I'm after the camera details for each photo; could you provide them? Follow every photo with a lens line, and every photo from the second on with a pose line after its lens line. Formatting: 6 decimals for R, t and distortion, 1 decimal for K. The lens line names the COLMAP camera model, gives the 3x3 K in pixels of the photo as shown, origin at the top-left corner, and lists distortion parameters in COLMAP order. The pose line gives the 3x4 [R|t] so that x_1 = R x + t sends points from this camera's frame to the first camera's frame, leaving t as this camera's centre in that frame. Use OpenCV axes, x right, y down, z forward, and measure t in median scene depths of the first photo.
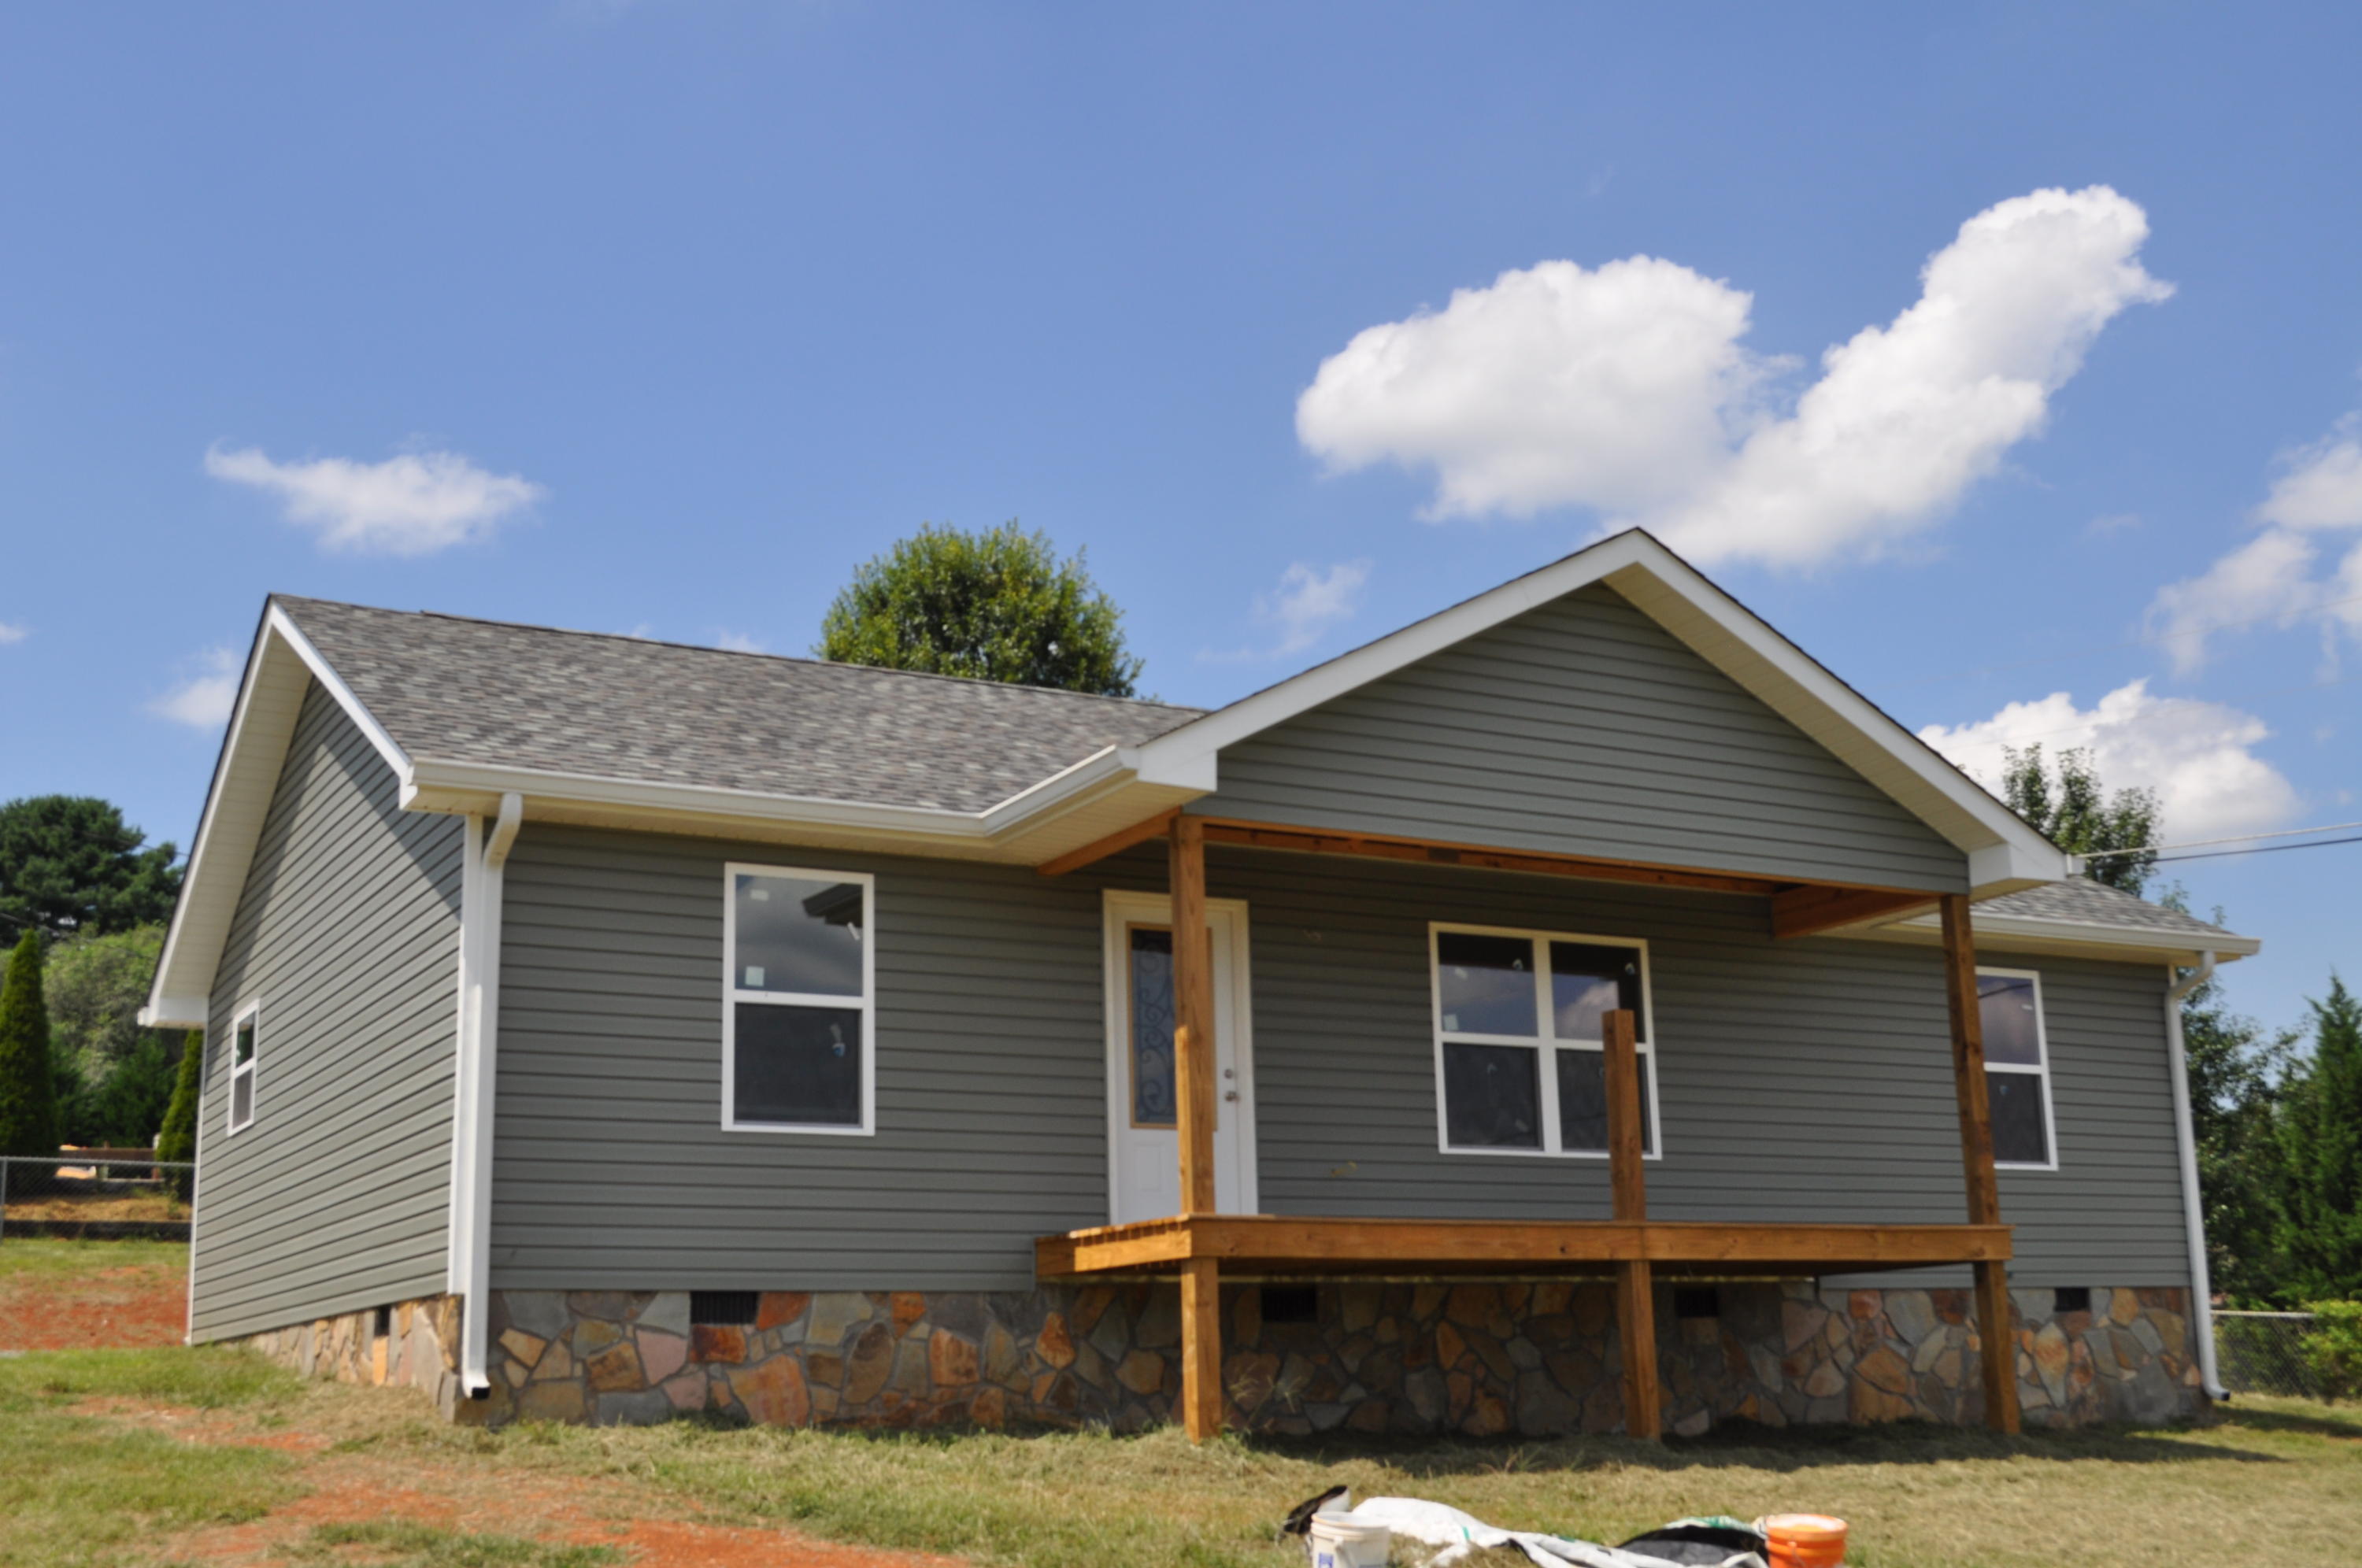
lens RADIAL K [[2626.5, 0, 1181.0], [0, 2626.5, 784.0], [0, 0, 1]] dist [-0.047172, -0.011111]
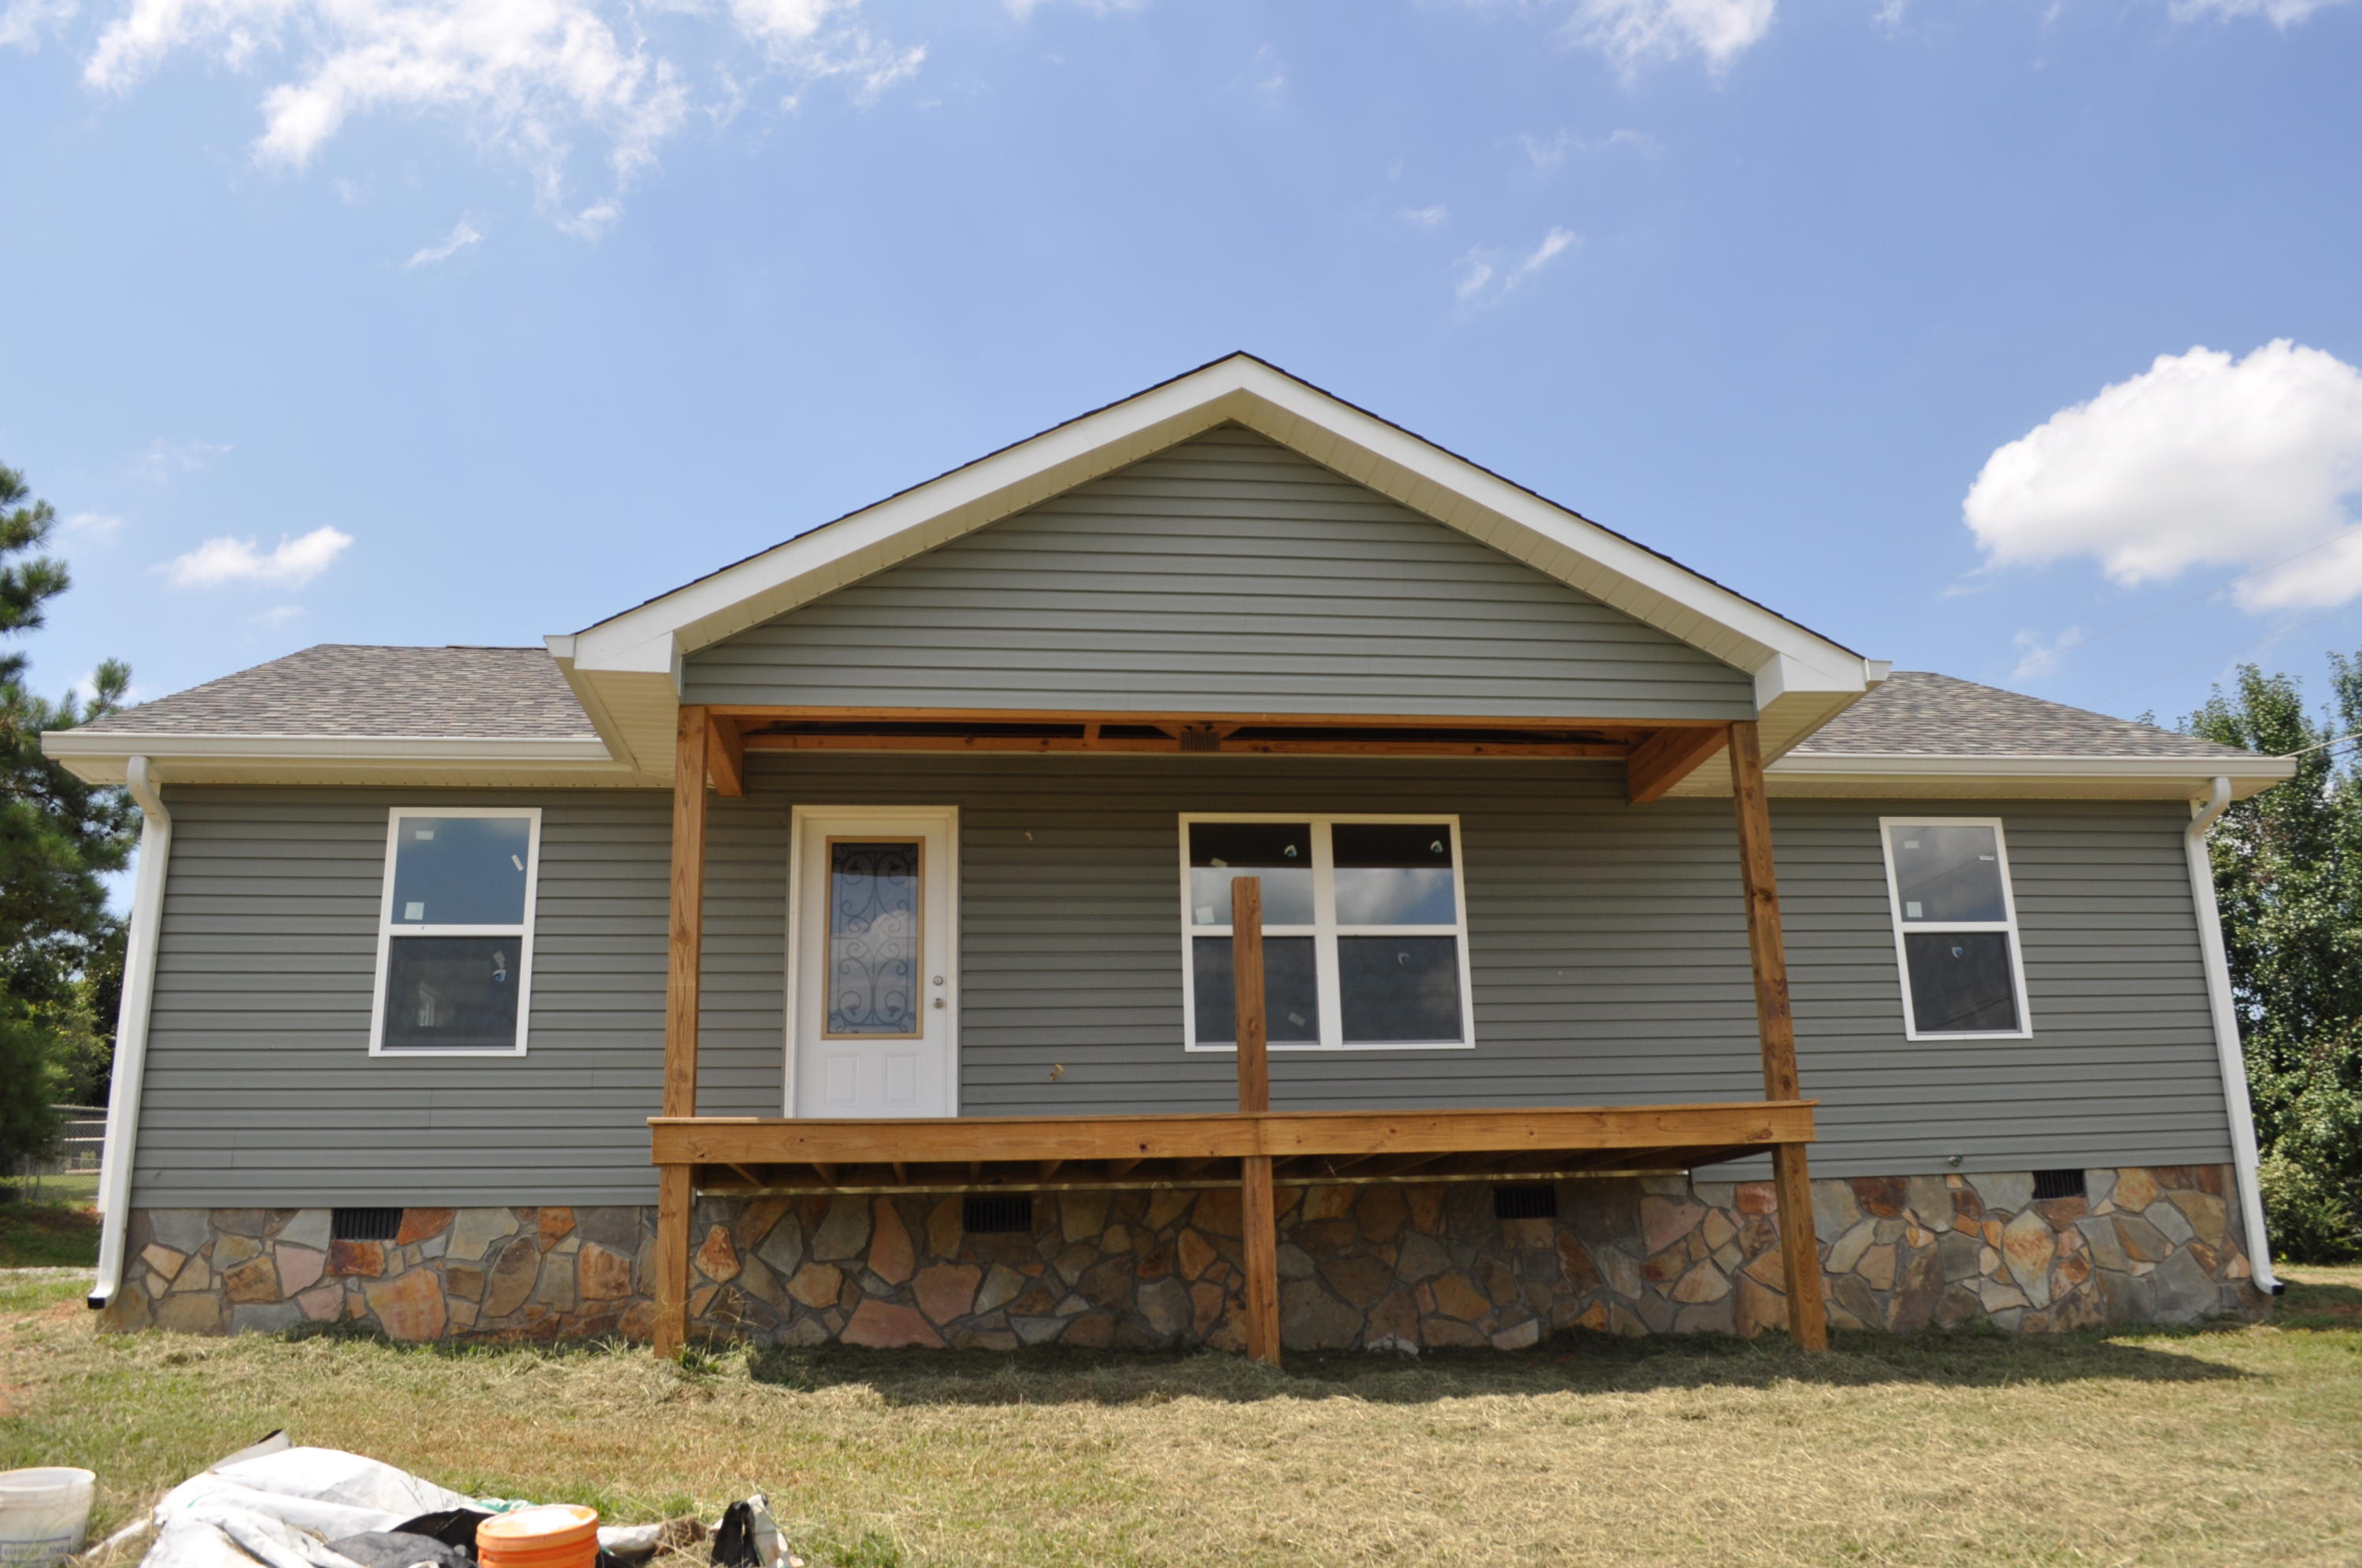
lens RADIAL K [[1868.2, 0, 1204.2], [0, 1868.2, 793.5], [0, 0, 1]] dist [-0.082757, 0.010796]
pose [[0.926879, -0.103829, -0.360715, 0.388841], [0.093308, 0.994550, -0.046514, 0.086328], [0.363579, 0.009455, 0.931516, 0.402078]]
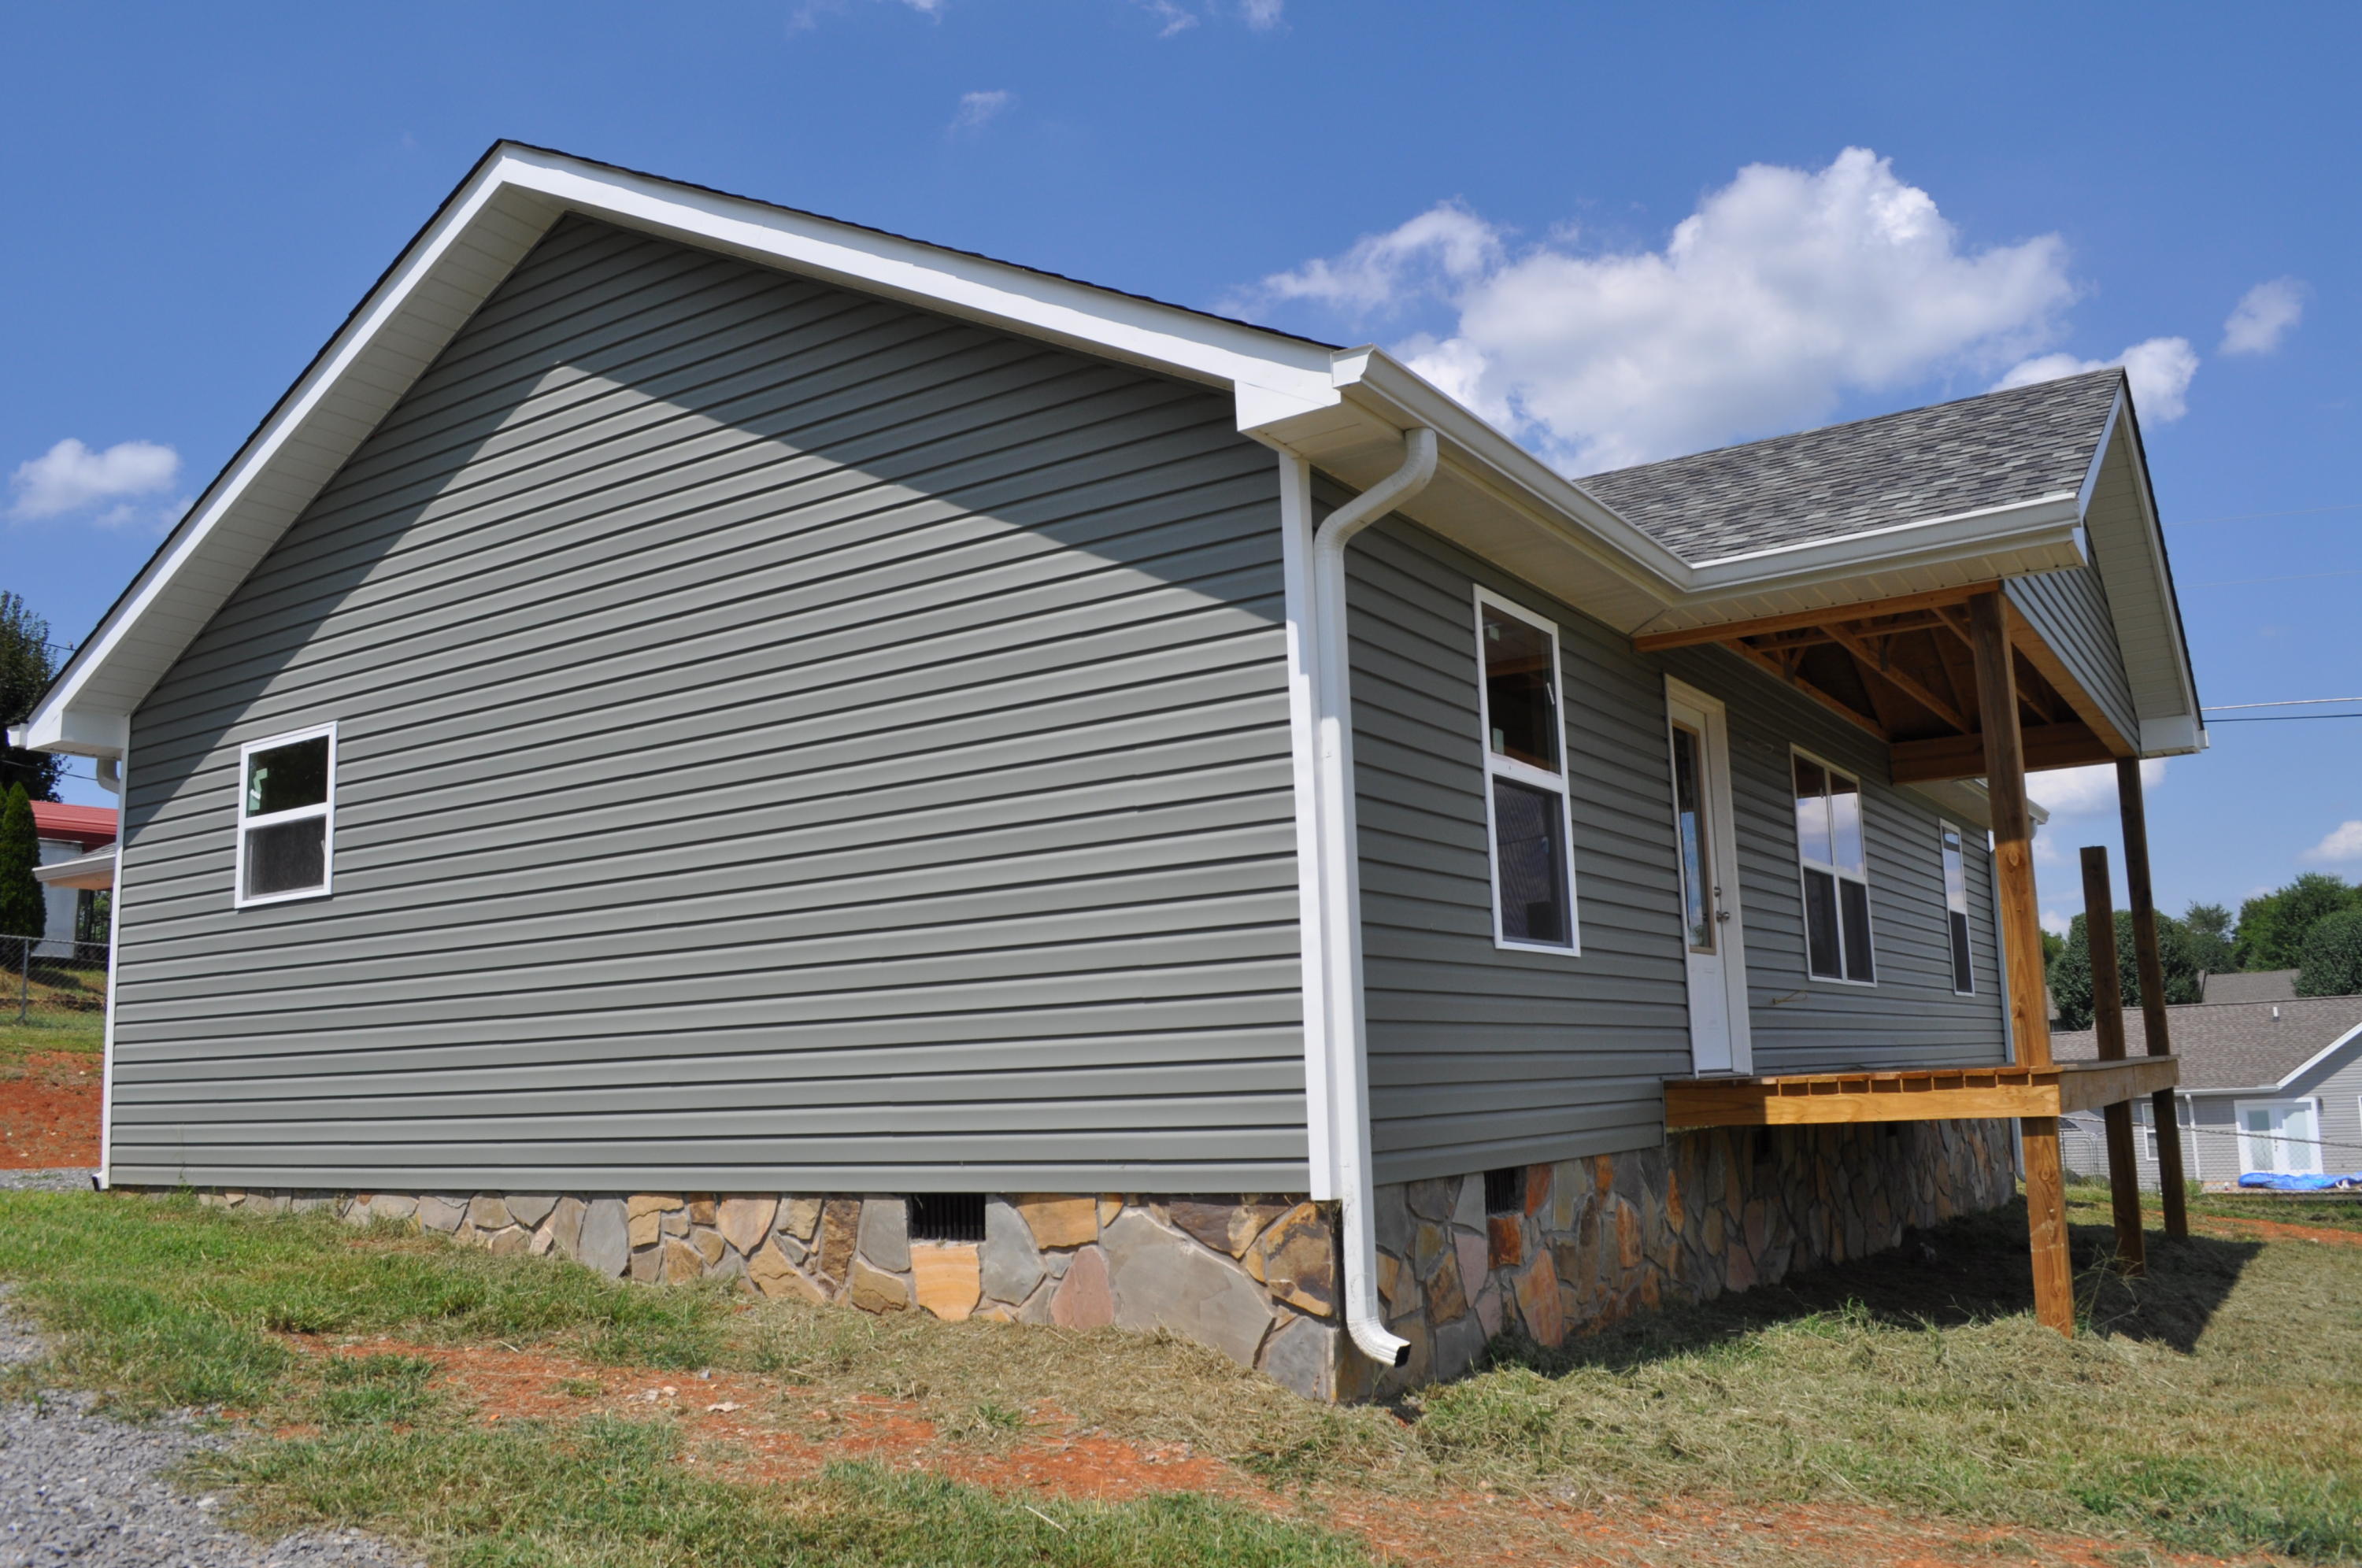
lens RADIAL K [[1859.3, 0, 1191.4], [0, 1859.3, 789.1], [0, 0, 1]] dist [-0.082920, 0.007260]
pose [[0.886438, 0.069178, 0.457647, -0.456184], [-0.097560, 0.994479, 0.038641, 0.071631], [-0.452448, -0.078901, 0.888294, 0.545851]]
